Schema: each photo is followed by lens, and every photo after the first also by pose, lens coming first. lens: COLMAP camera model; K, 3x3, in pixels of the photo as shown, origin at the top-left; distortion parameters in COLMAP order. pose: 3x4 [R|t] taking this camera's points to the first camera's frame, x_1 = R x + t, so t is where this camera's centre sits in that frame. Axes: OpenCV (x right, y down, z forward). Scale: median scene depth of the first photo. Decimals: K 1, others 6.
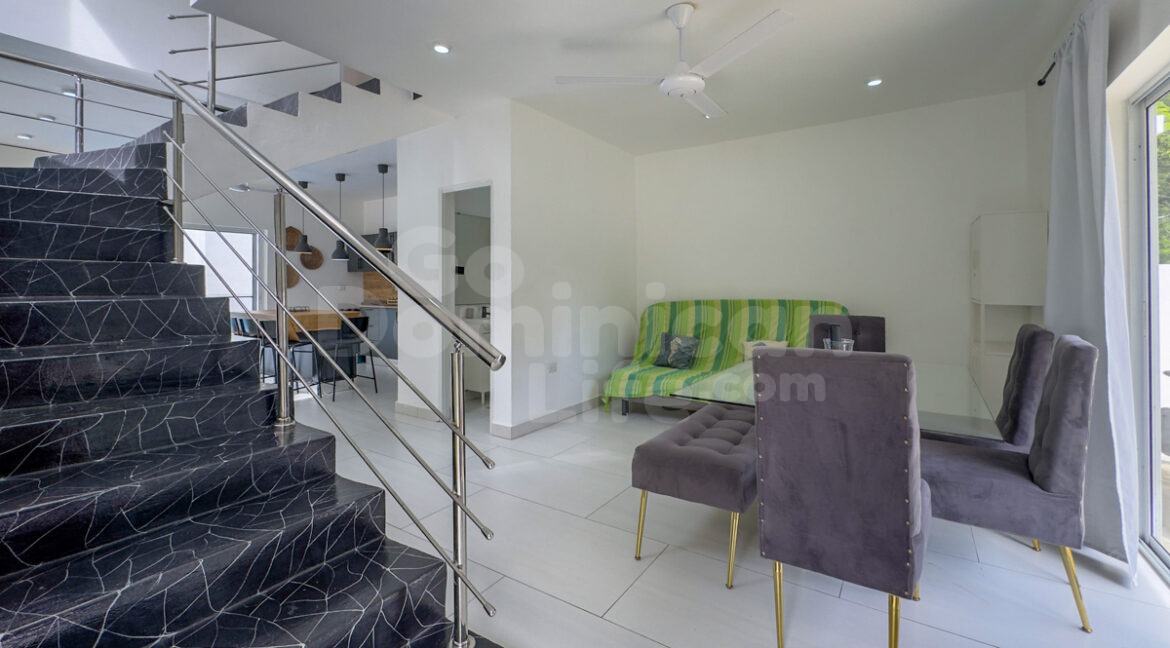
lens RADIAL K [[485.3, 0, 588.2], [0, 485.3, 289.4], [0, 0, 1]] dist [-0.000475, -0.000203]
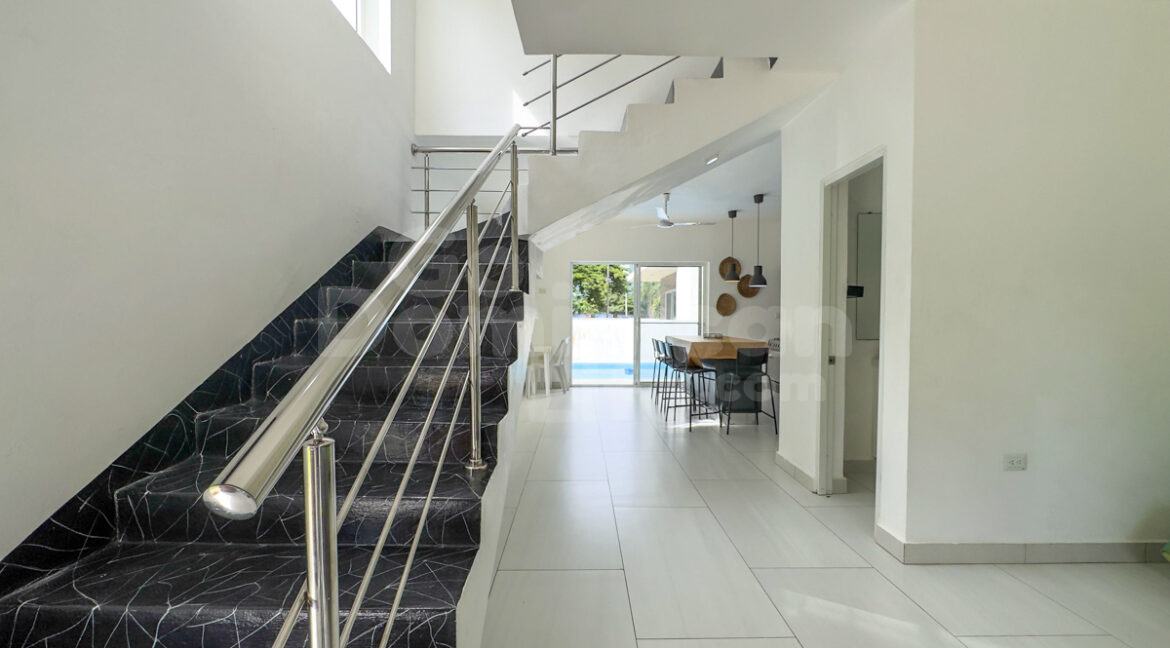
lens RADIAL K [[469.1, 0, 581.2], [0, 469.1, 327.0], [0, 0, 1]] dist [-0.002102, -0.000151]
pose [[0.563697, 0.024206, -0.825627, 0.070980], [-0.007541, 0.999680, 0.024160, 0.000569], [0.825947, -0.007393, 0.563699, 0.259791]]
